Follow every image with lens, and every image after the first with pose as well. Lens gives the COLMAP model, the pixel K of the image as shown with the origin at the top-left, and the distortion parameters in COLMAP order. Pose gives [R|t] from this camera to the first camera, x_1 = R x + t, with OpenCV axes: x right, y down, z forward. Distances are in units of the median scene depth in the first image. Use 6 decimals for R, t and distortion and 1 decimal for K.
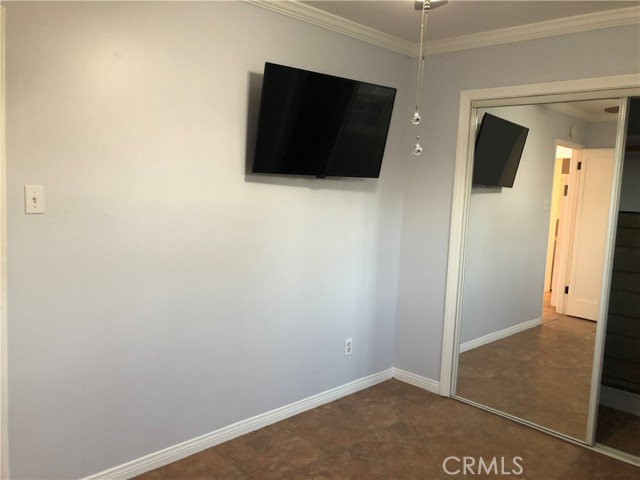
lens RADIAL K [[527.2, 0, 322.7], [0, 527.2, 232.0], [0, 0, 1]] dist [0.019690, -0.013695]
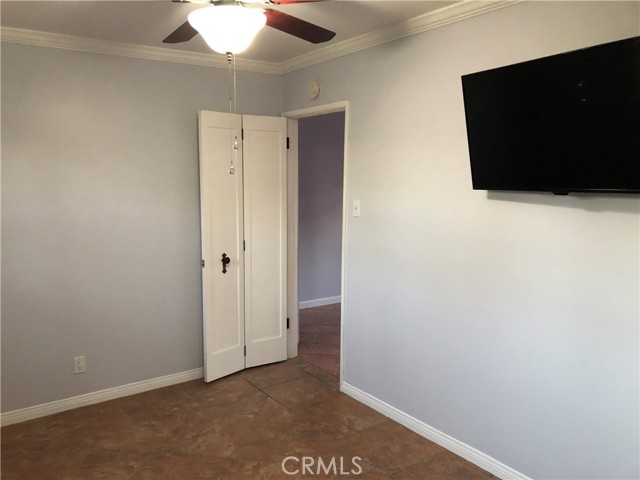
lens RADIAL K [[525.7, 0, 330.7], [0, 525.7, 239.3], [0, 0, 1]] dist [0.012880, -0.004354]
pose [[-0.148991, 0.073792, -0.986081, 0.777518], [-0.109159, 0.989890, 0.090571, -0.073937], [0.982795, 0.121134, -0.139429, 0.809558]]
